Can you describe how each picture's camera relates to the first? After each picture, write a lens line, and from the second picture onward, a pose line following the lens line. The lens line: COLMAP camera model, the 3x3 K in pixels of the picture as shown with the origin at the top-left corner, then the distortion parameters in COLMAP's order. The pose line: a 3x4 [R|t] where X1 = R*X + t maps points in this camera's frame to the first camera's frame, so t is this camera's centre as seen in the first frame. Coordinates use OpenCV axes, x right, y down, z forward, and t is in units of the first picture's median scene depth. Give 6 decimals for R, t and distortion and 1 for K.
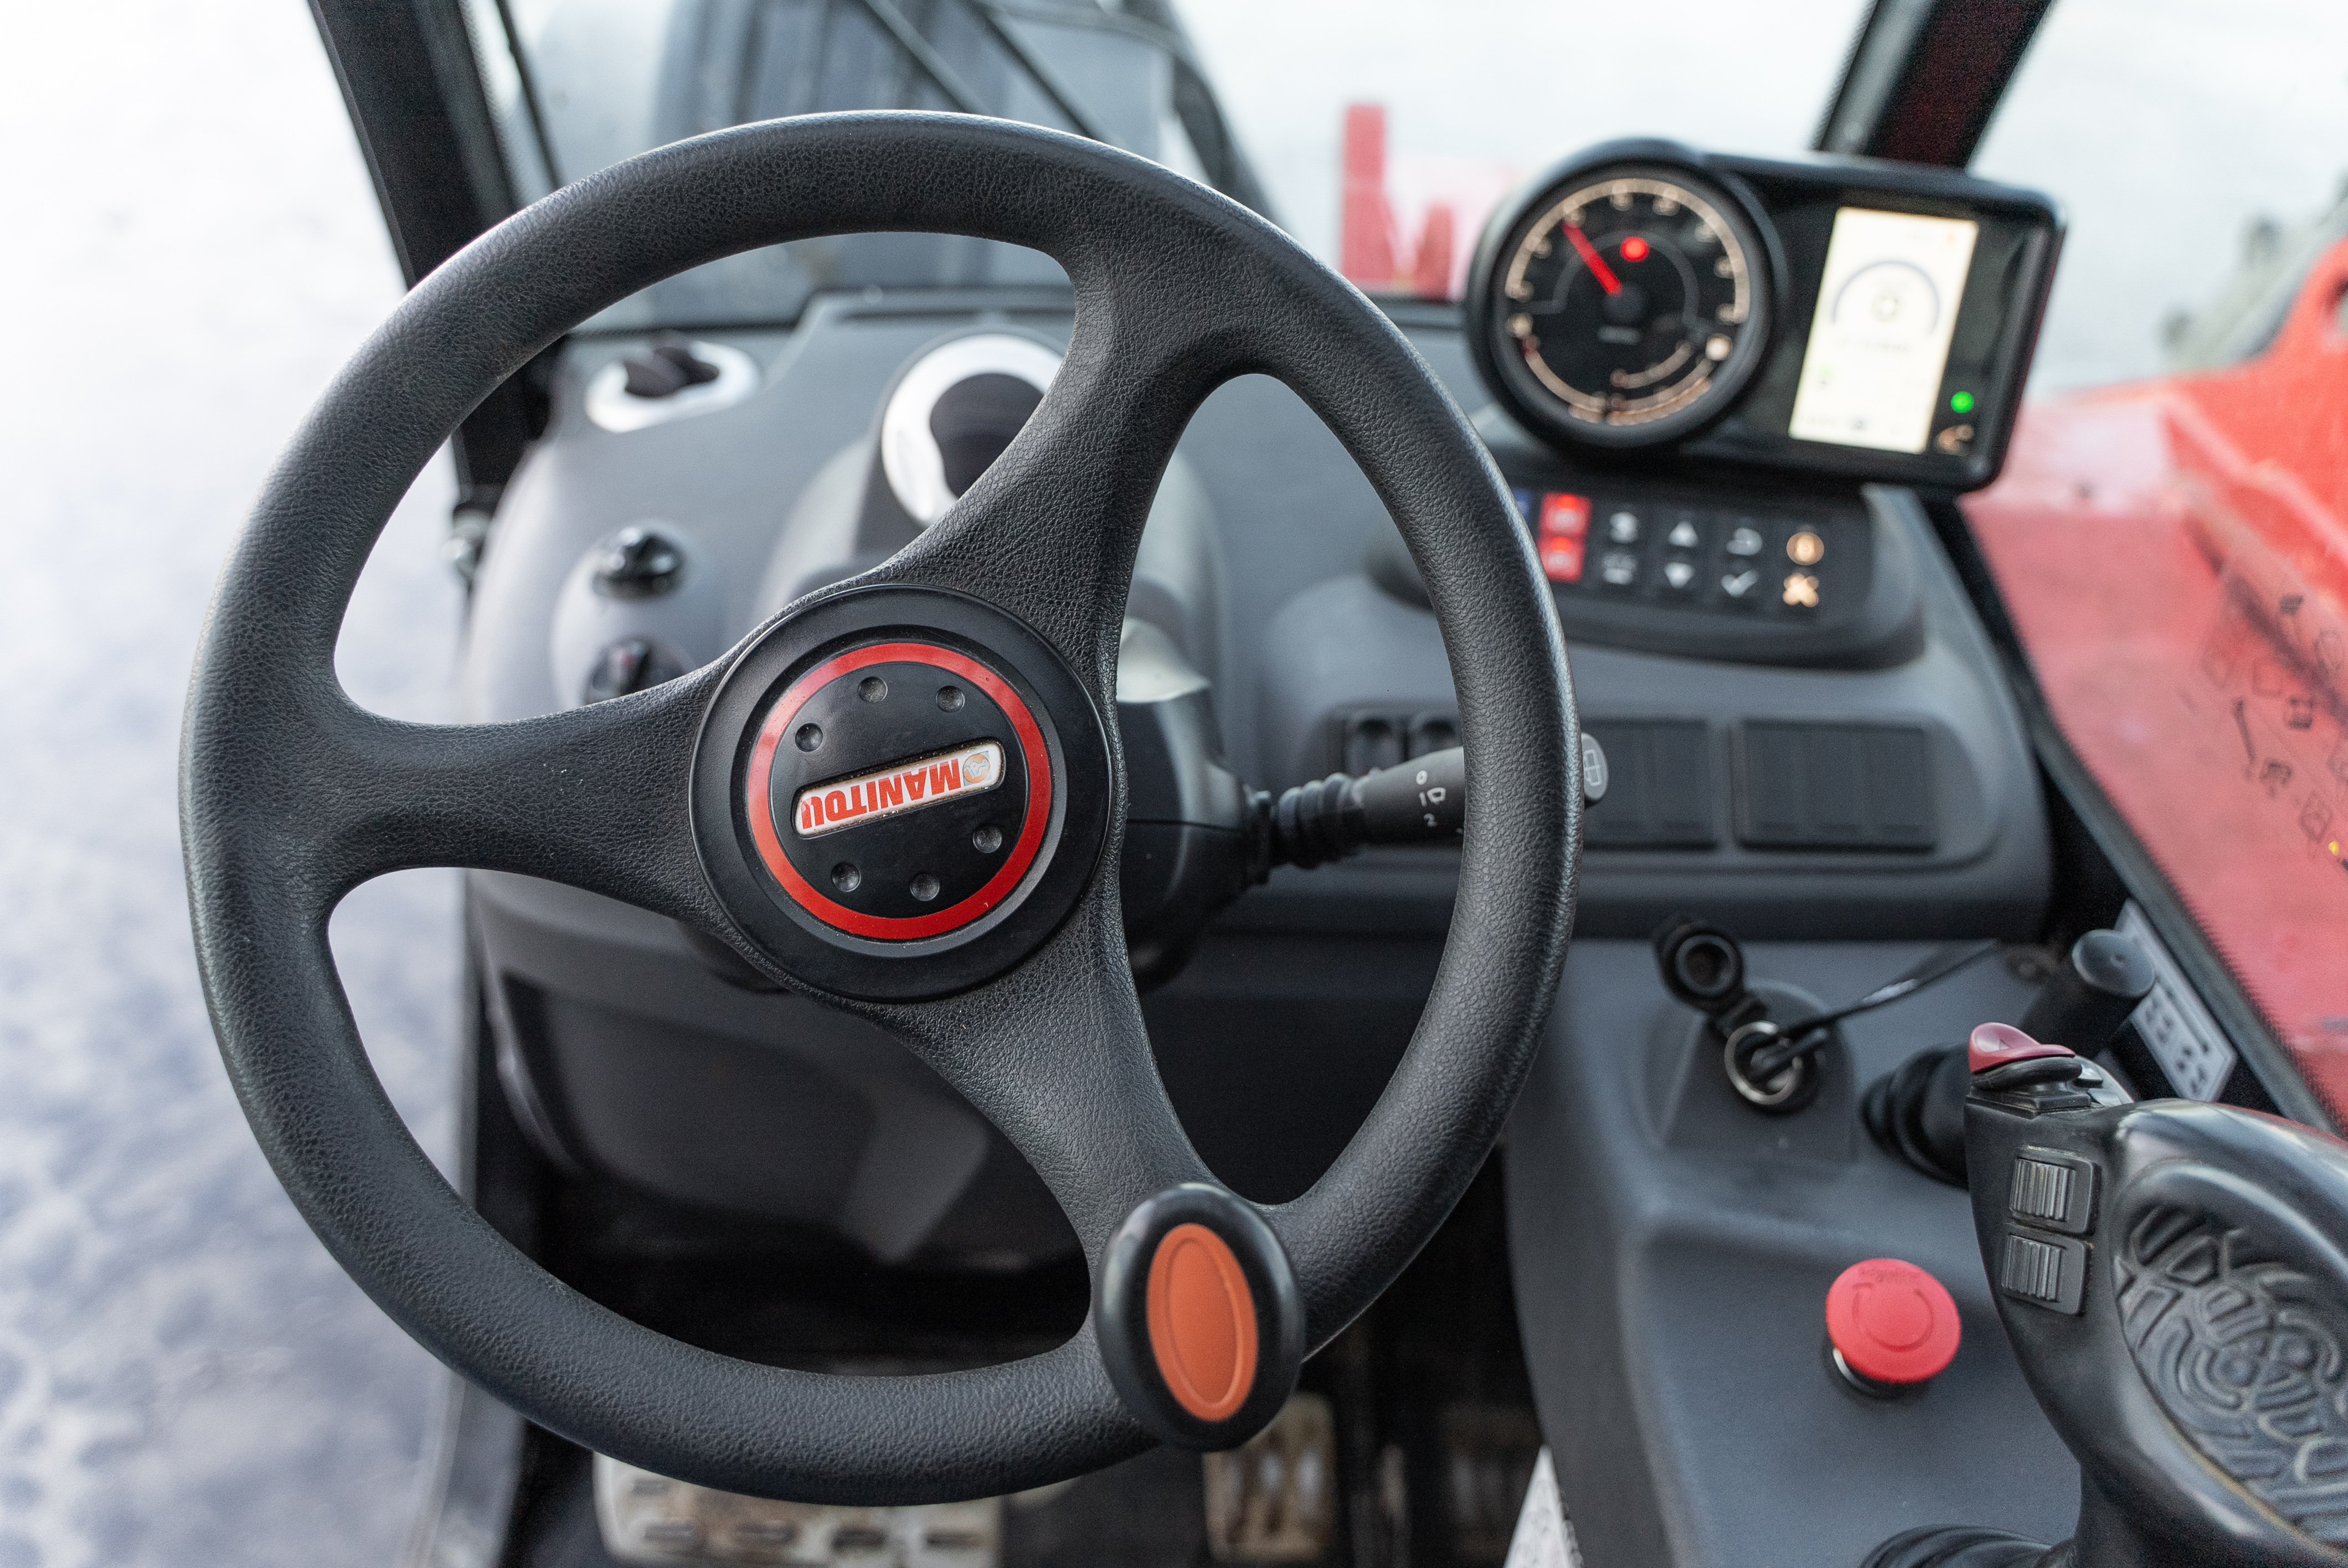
lens RADIAL K [[1913.2, 0, 1167.4], [0, 1913.2, 785.8], [0, 0, 1]] dist [-0.001331, -0.006480]
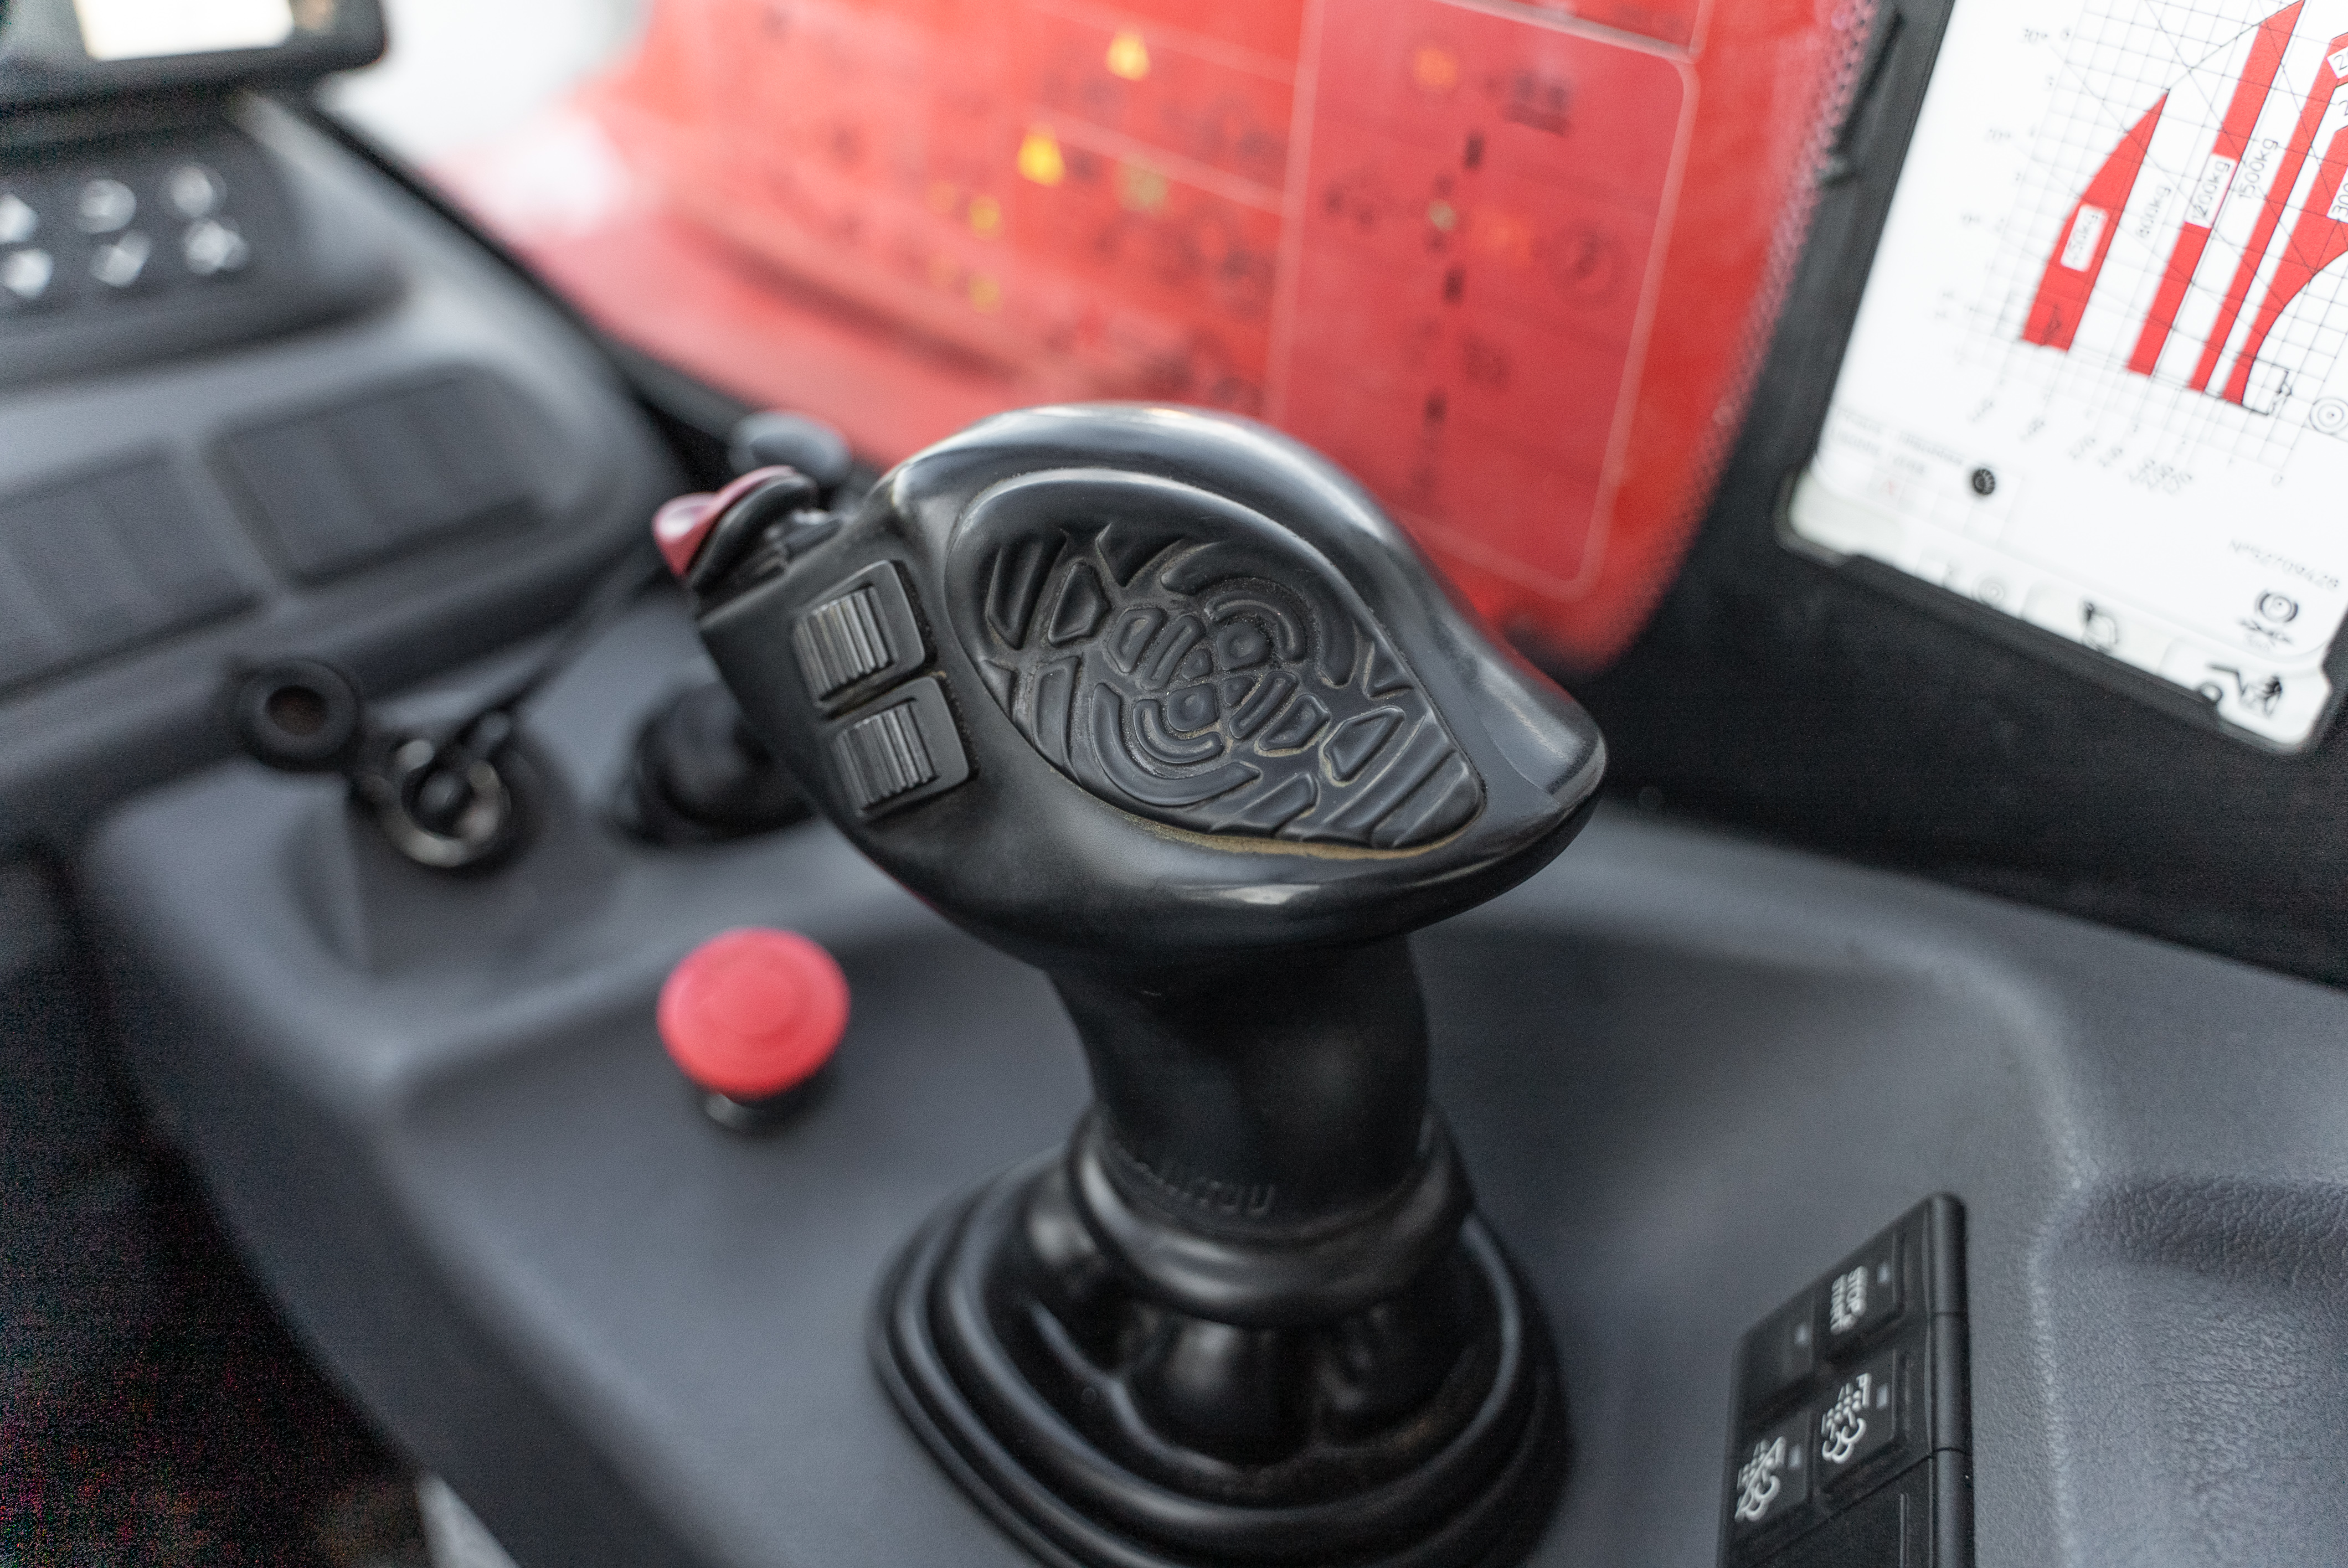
lens RADIAL K [[1913.2, 0, 1167.6], [0, 1913.2, 780.4], [0, 0, 1]] dist [-0.001331, -0.006480]
pose [[0.694698, -0.421034, 0.583202, 0.145430], [0.406542, 0.898695, 0.164534, 0.206663], [-0.593395, 0.122795, 0.795490, 0.457053]]
